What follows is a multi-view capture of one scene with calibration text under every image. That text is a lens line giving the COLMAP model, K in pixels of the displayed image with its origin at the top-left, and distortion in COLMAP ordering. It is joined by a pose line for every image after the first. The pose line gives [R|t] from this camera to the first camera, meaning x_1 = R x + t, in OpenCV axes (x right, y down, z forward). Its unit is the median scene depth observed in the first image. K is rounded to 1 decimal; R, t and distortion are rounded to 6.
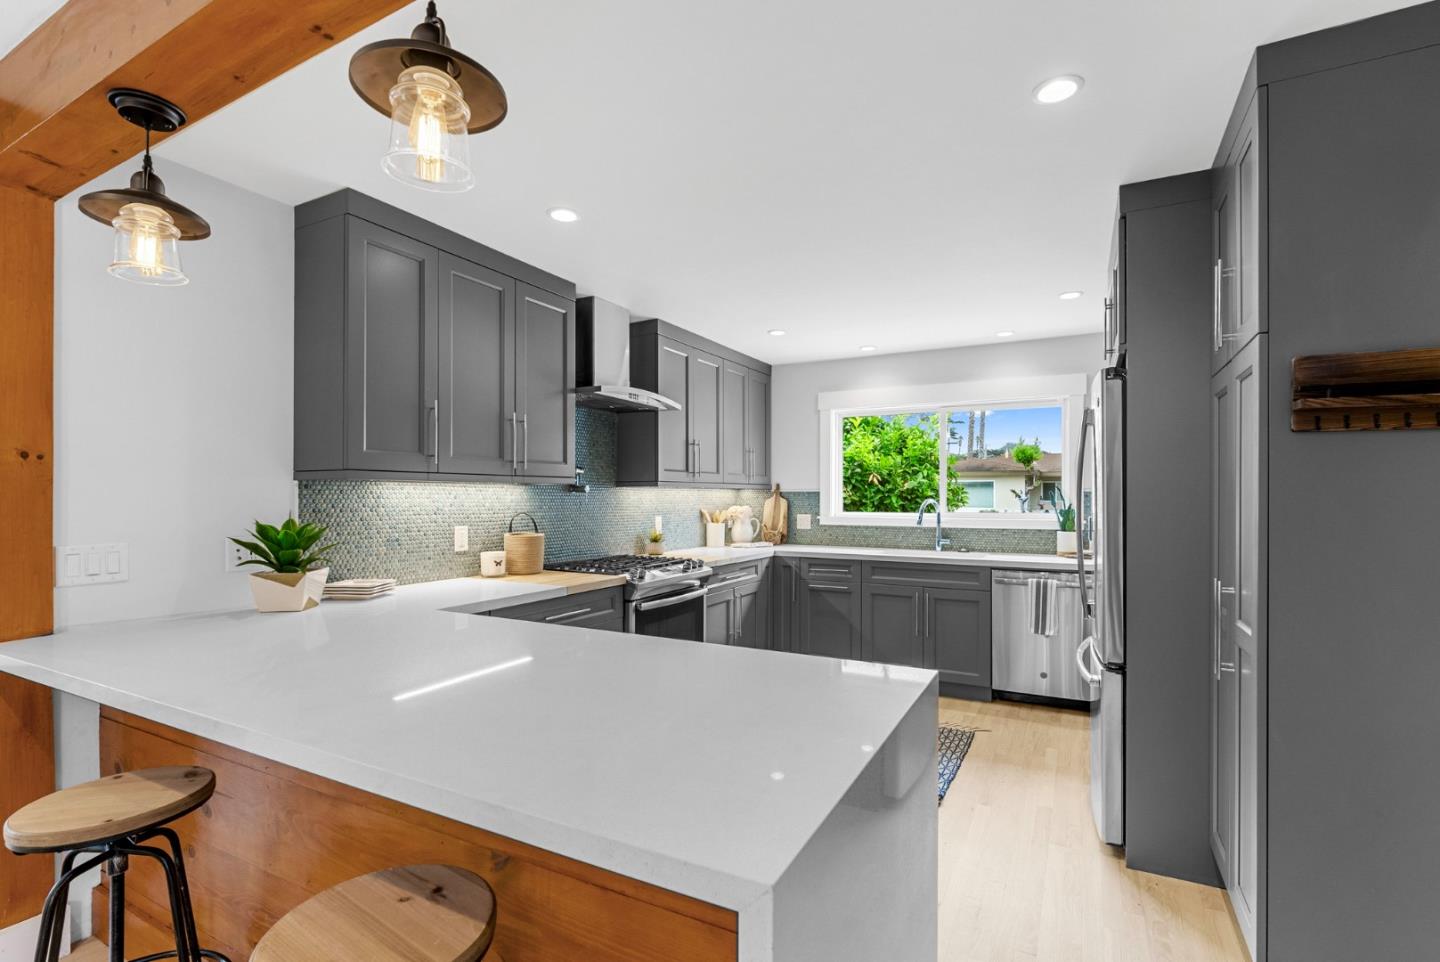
lens RADIAL K [[667.2, 0, 720.0], [0, 667.2, 481.0], [0, 0, 1]] dist [-0.017119, 0.000060]
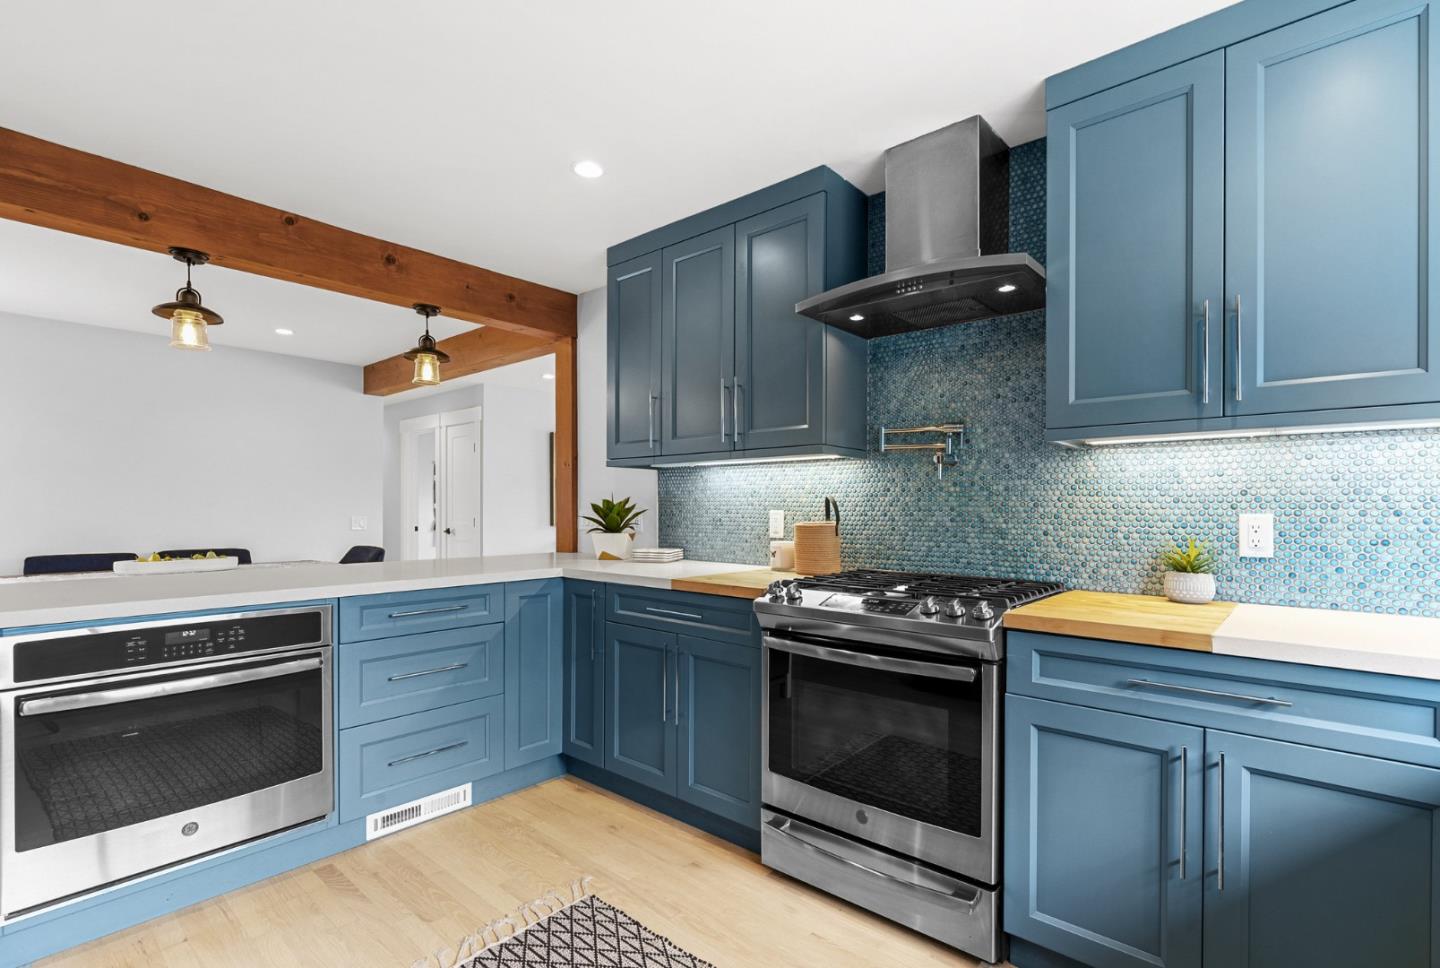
lens RADIAL K [[683.5, 0, 719.9], [0, 683.5, 508.9], [0, 0, 1]] dist [-0.000080, 0.000006]
pose [[-0.217768, 0.001807, -0.975999, 0.539919], [0.018615, 0.999824, -0.002303, 0.066479], [0.975823, -0.018669, -0.217764, 1.126874]]
